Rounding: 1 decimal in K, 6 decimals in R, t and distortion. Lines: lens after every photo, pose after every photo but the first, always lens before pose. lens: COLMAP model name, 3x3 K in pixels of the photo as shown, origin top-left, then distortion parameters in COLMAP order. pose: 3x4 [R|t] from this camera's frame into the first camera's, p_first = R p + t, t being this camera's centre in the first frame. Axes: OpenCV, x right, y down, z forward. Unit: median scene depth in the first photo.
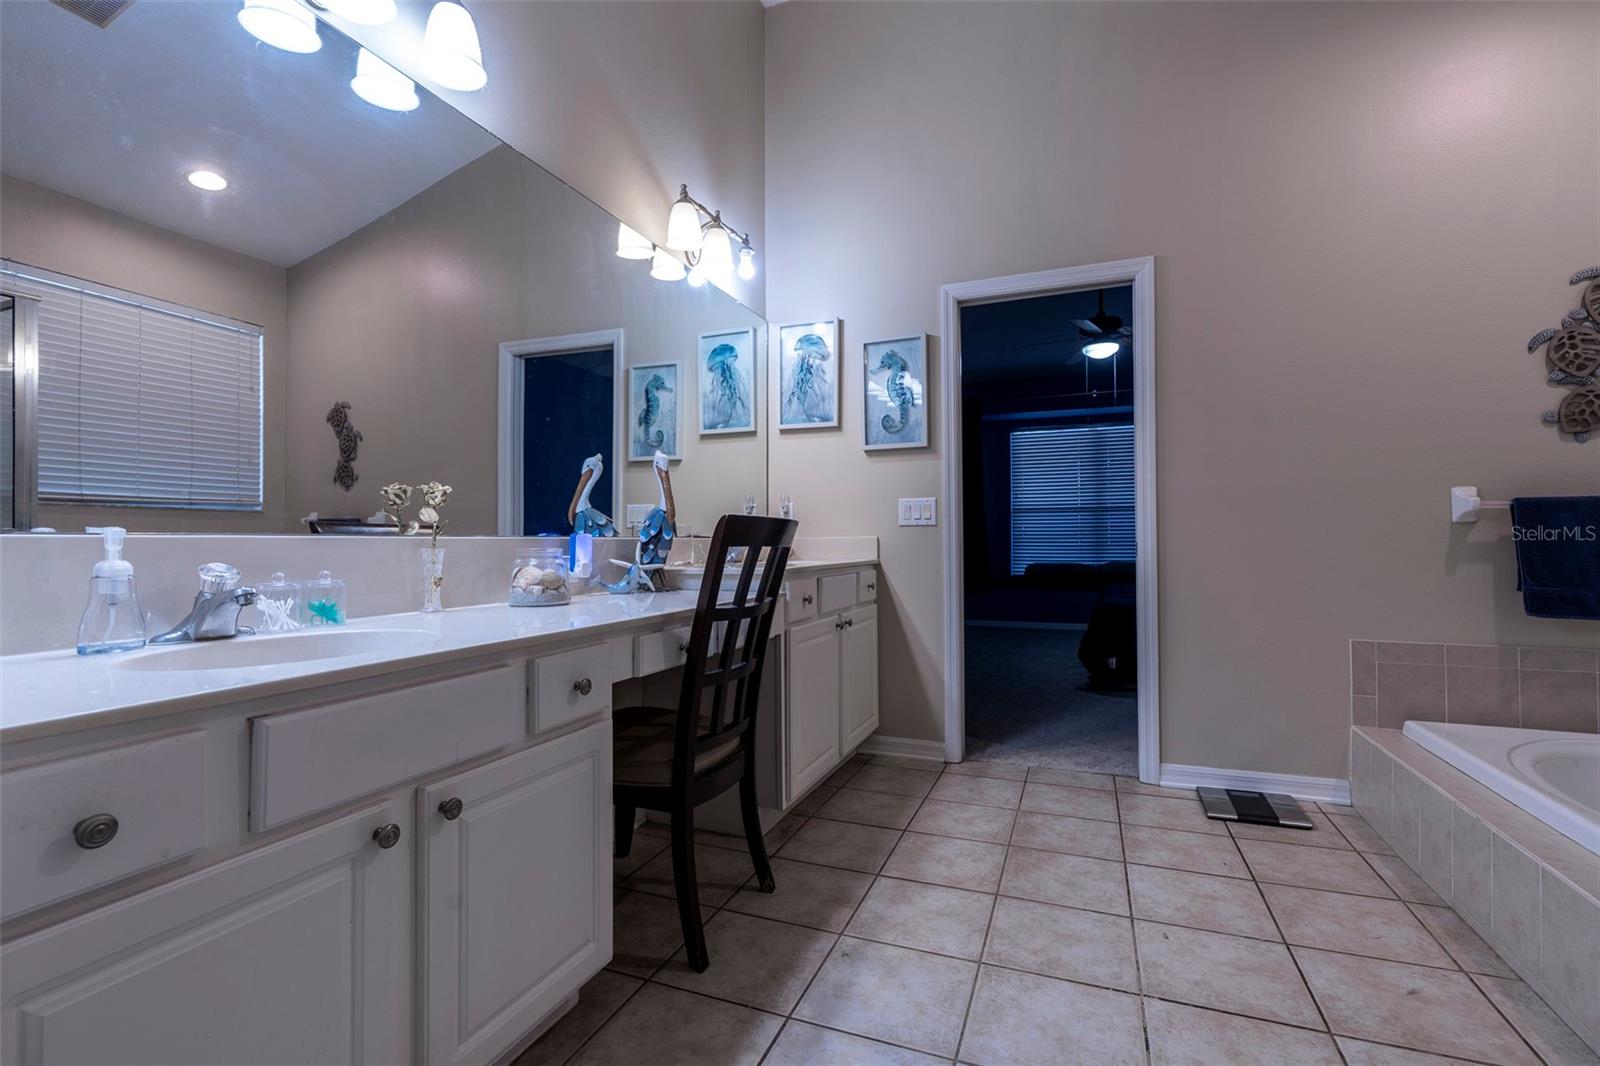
lens RADIAL K [[718.5, 0, 800.0], [0, 718.5, 533.0], [0, 0, 1]] dist [-0.007758, 0.000965]
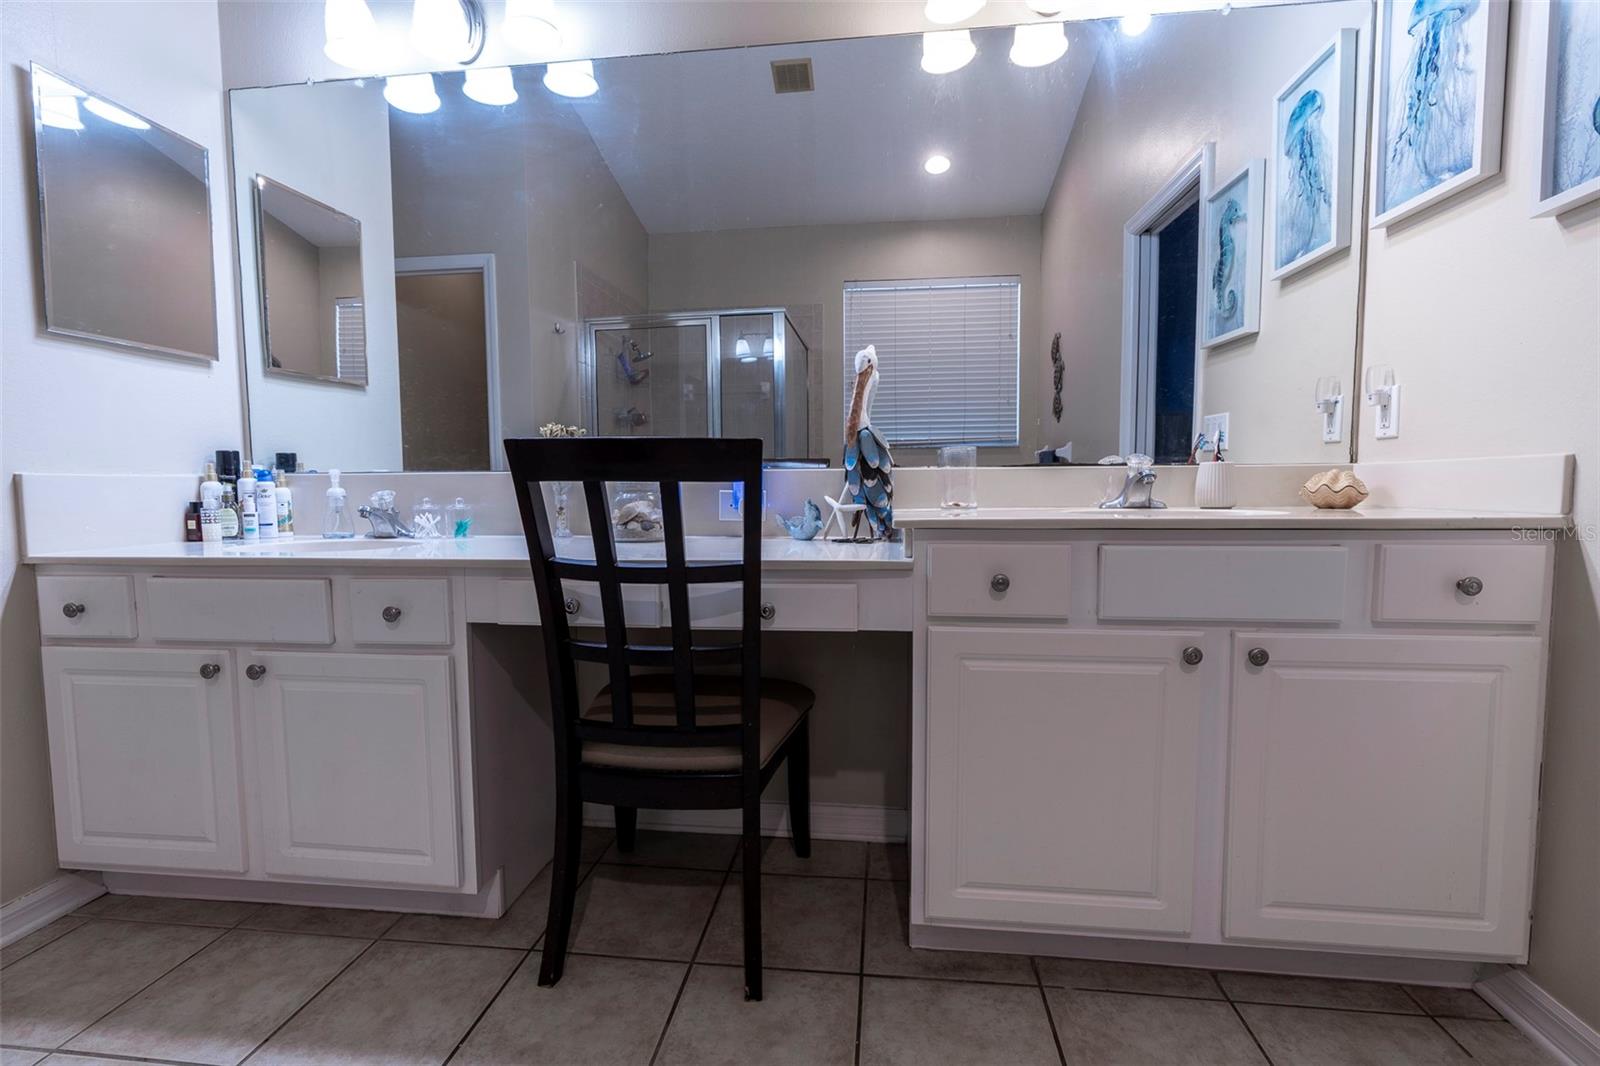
lens RADIAL K [[718.5, 0, 800.0], [0, 718.5, 533.0], [0, 0, 1]] dist [-0.007758, 0.000965]
pose [[0.261215, 0.074940, -0.962367, 0.676249], [0.018202, 0.996422, 0.082532, 0.015330], [0.965109, -0.039075, 0.258916, 1.035456]]
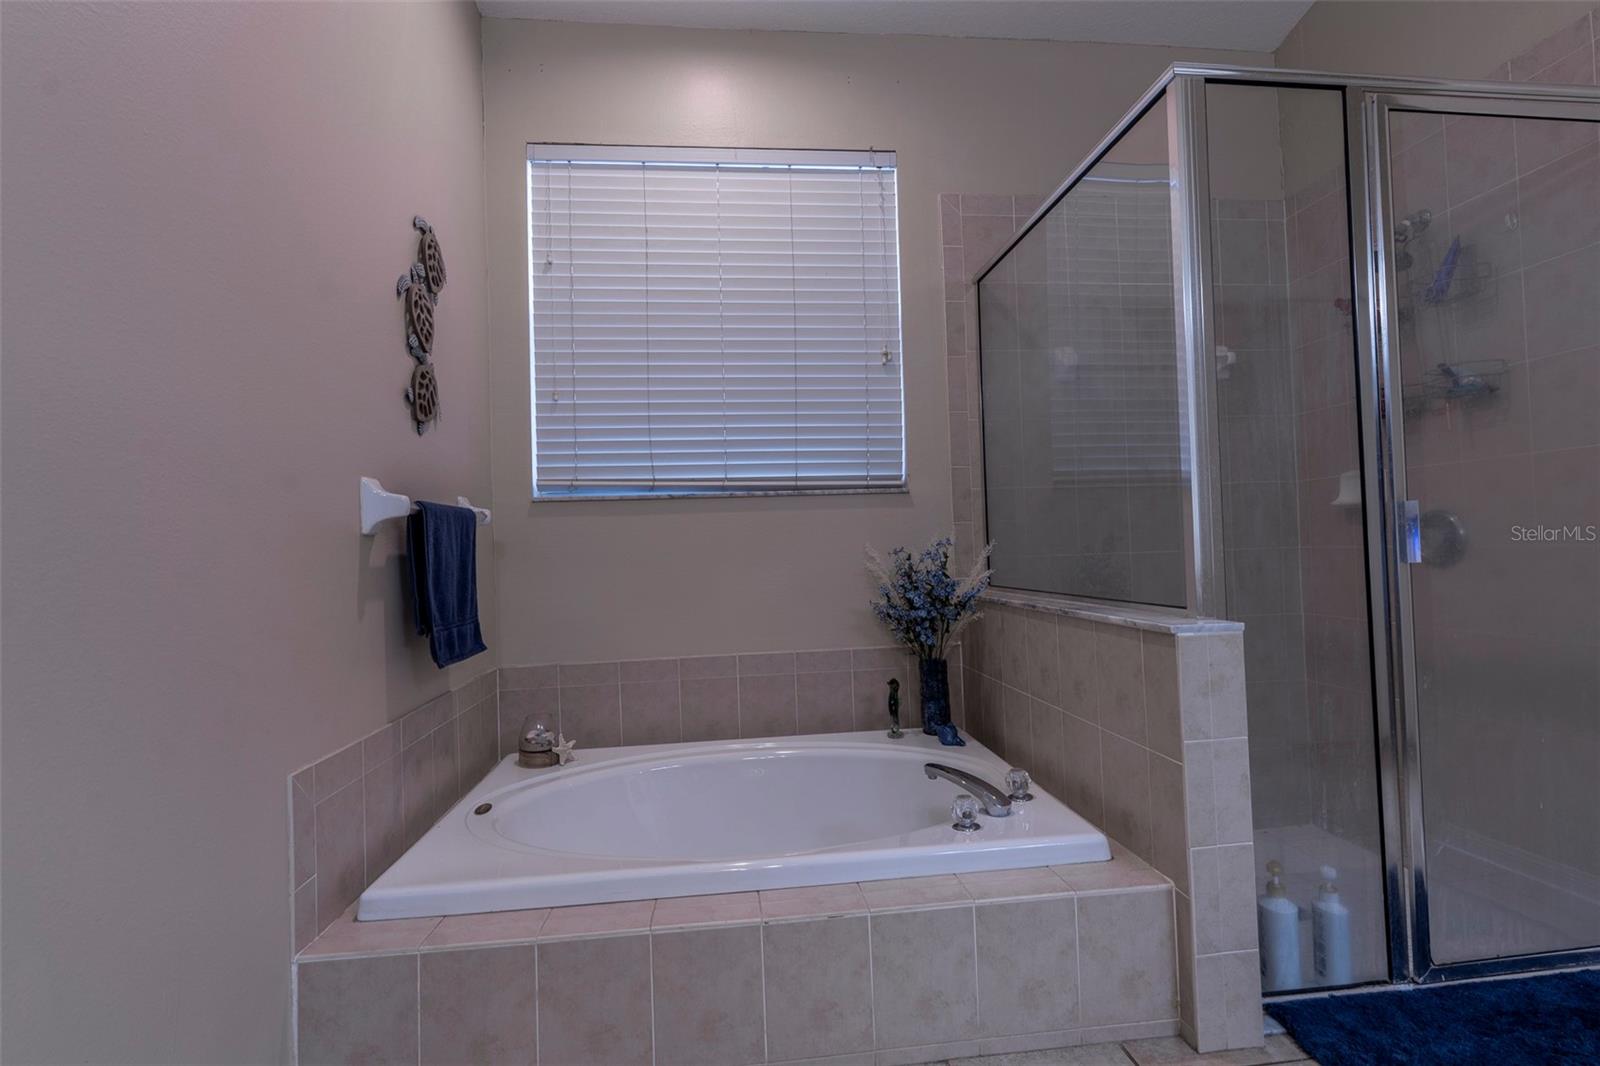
lens RADIAL K [[776.8, 0, 800.0], [0, 776.8, 533.0], [0, 0, 1]] dist [-0.000244, 0.000186]
pose [[-0.477597, 0.040474, 0.877646, 0.233911], [0.021936, 0.999176, -0.034141, 0.022298], [-0.878305, 0.002946, -0.478091, 1.455875]]
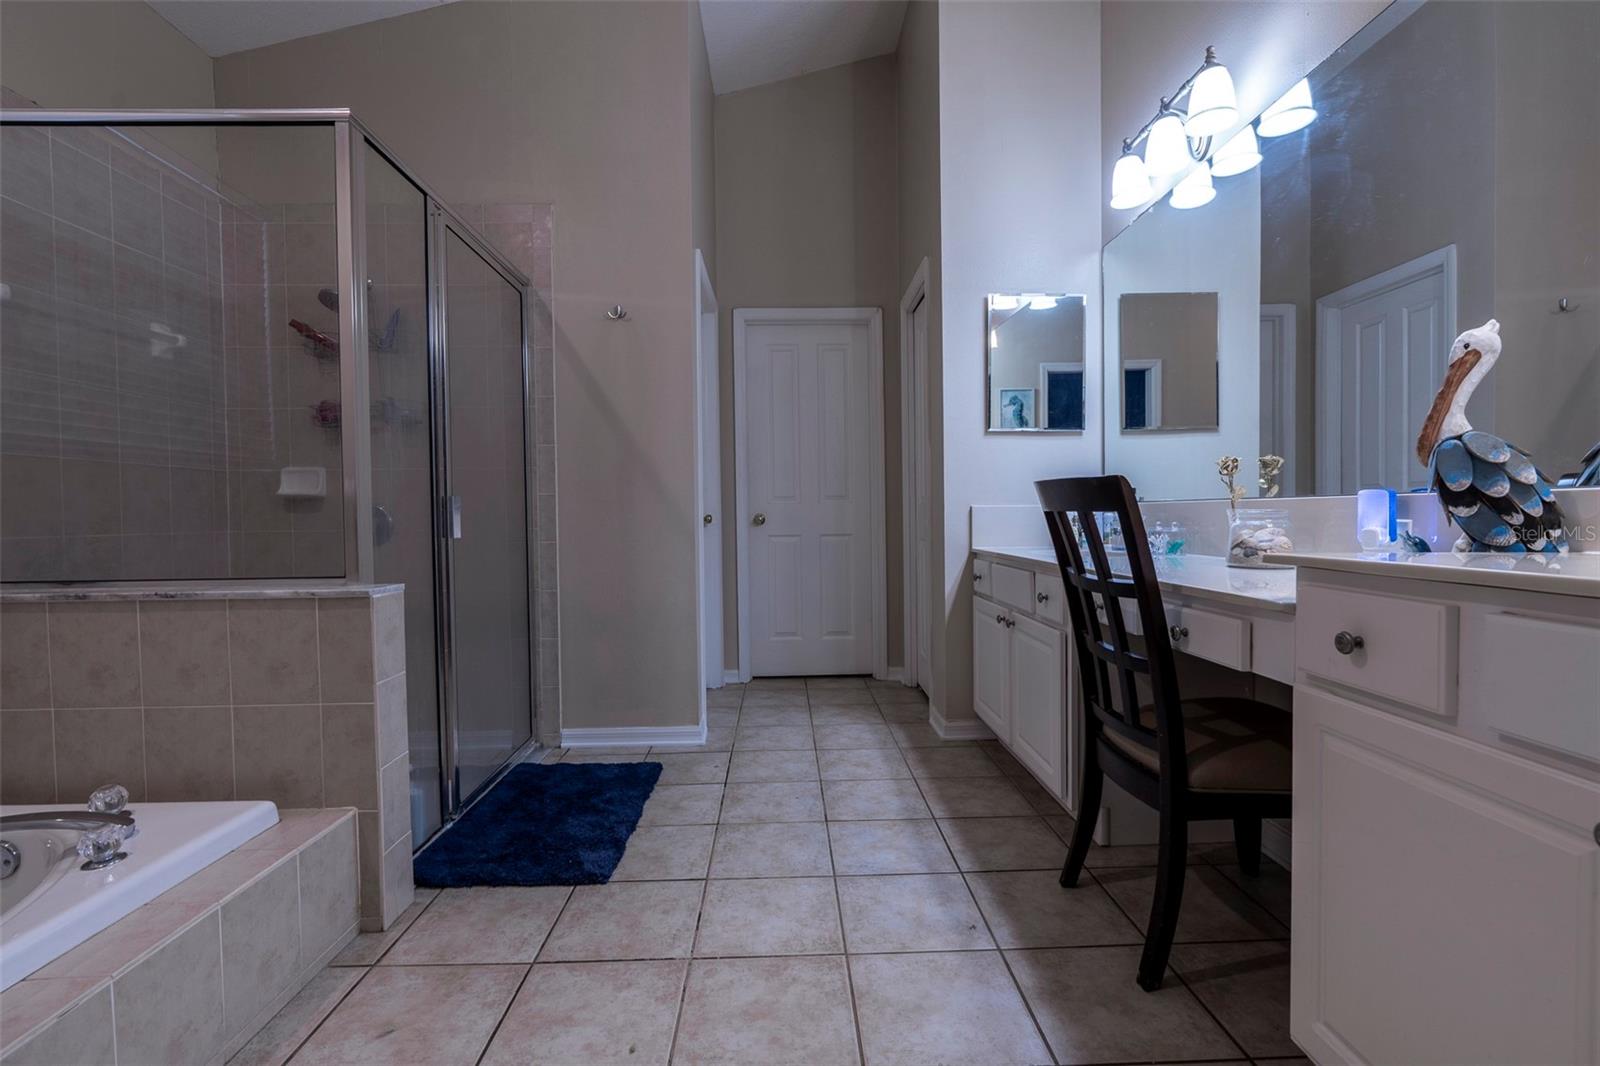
lens RADIAL K [[718.5, 0, 800.0], [0, 718.5, 533.0], [0, 0, 1]] dist [-0.007758, 0.000965]
pose [[-0.919264, 0.026084, -0.392777, 0.642270], [0.021931, 0.999646, 0.015057, 0.027543], [0.393031, 0.005227, -0.919510, 1.780901]]
